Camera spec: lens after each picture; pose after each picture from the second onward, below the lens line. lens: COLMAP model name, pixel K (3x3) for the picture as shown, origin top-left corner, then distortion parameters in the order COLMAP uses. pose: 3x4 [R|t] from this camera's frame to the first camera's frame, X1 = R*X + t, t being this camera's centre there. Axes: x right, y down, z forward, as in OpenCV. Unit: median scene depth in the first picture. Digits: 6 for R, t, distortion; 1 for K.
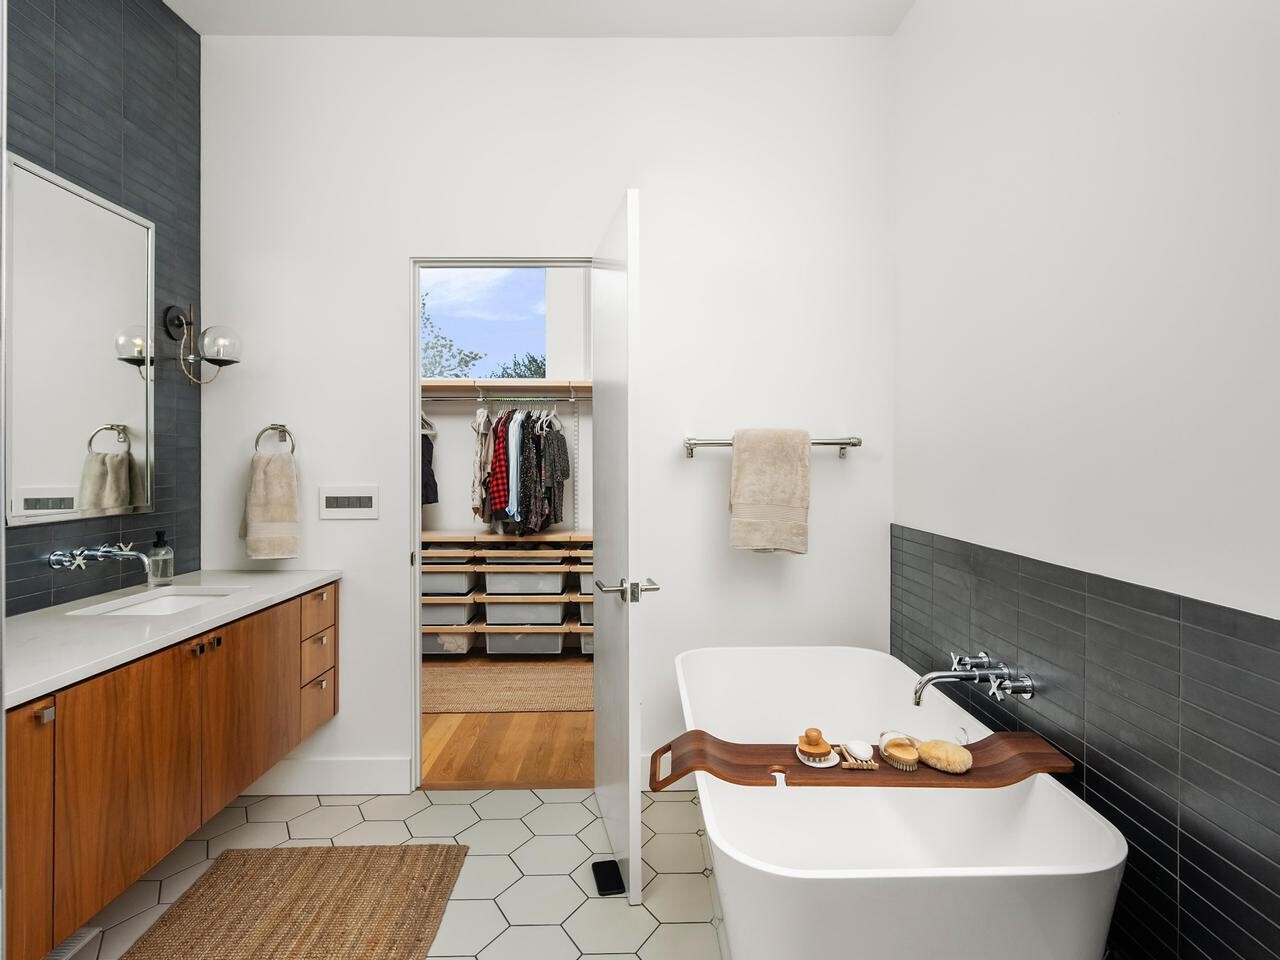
lens RADIAL K [[714.9, 0, 643.4], [0, 714.9, 450.8], [0, 0, 1]] dist [0.000101, 0.002610]
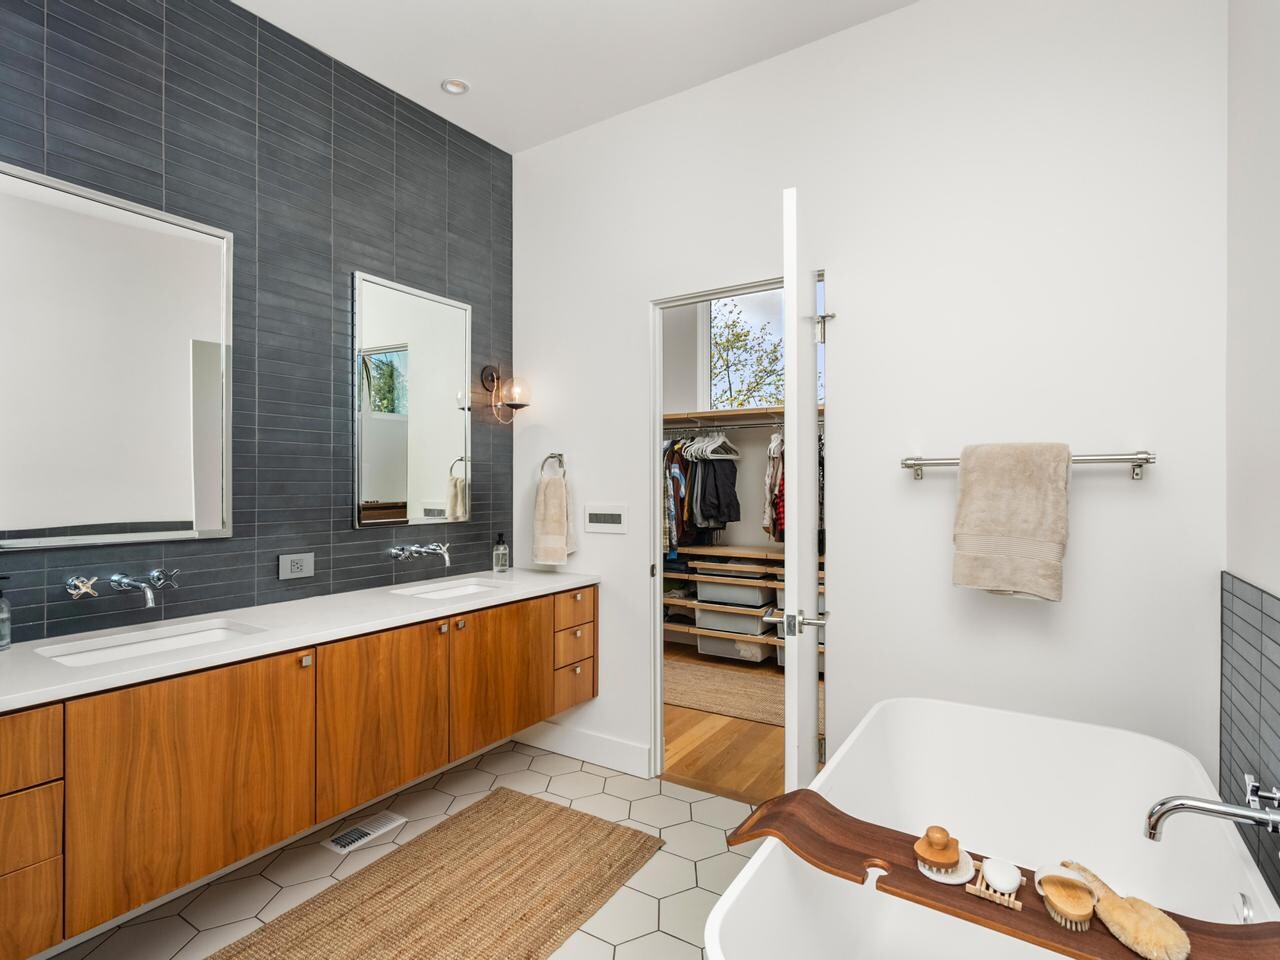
lens RADIAL K [[645.2, 0, 640.0], [0, 645.2, 480.0], [0, 0, 1]] dist [-0.001651, 0.000952]
pose [[0.833575, -0.003469, -0.552396, 0.243549], [0.008300, 0.999946, 0.006244, 0.002971], [0.552344, -0.009790, 0.833559, 0.165458]]
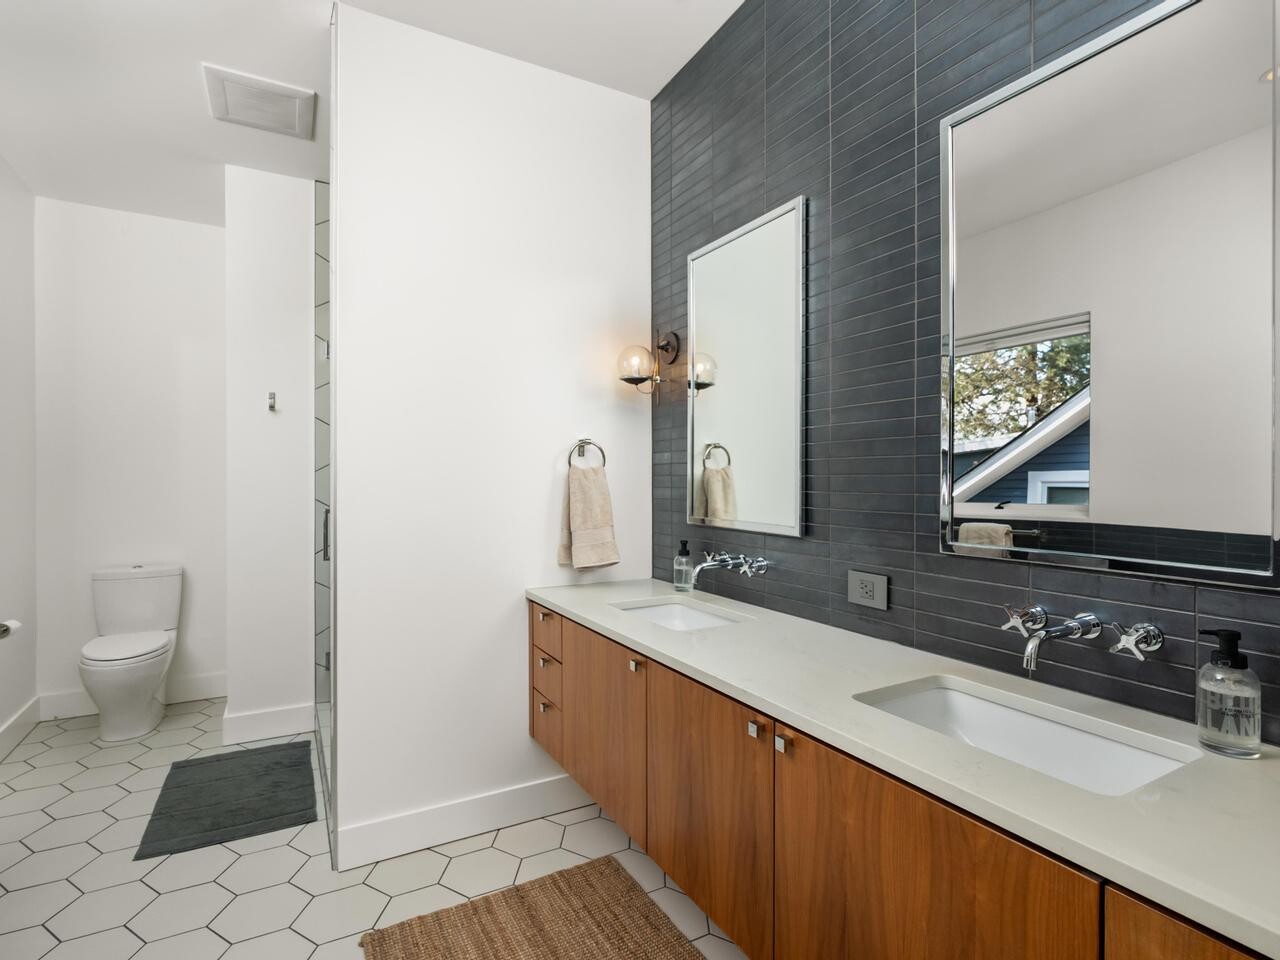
lens RADIAL K [[645.2, 0, 640.0], [0, 645.2, 480.0], [0, 0, 1]] dist [-0.001651, 0.000952]
pose [[-0.881778, -0.003770, -0.471650, -0.134777], [0.000197, 0.999965, -0.008362, 0.017786], [0.471665, -0.007466, -0.881746, 1.117520]]
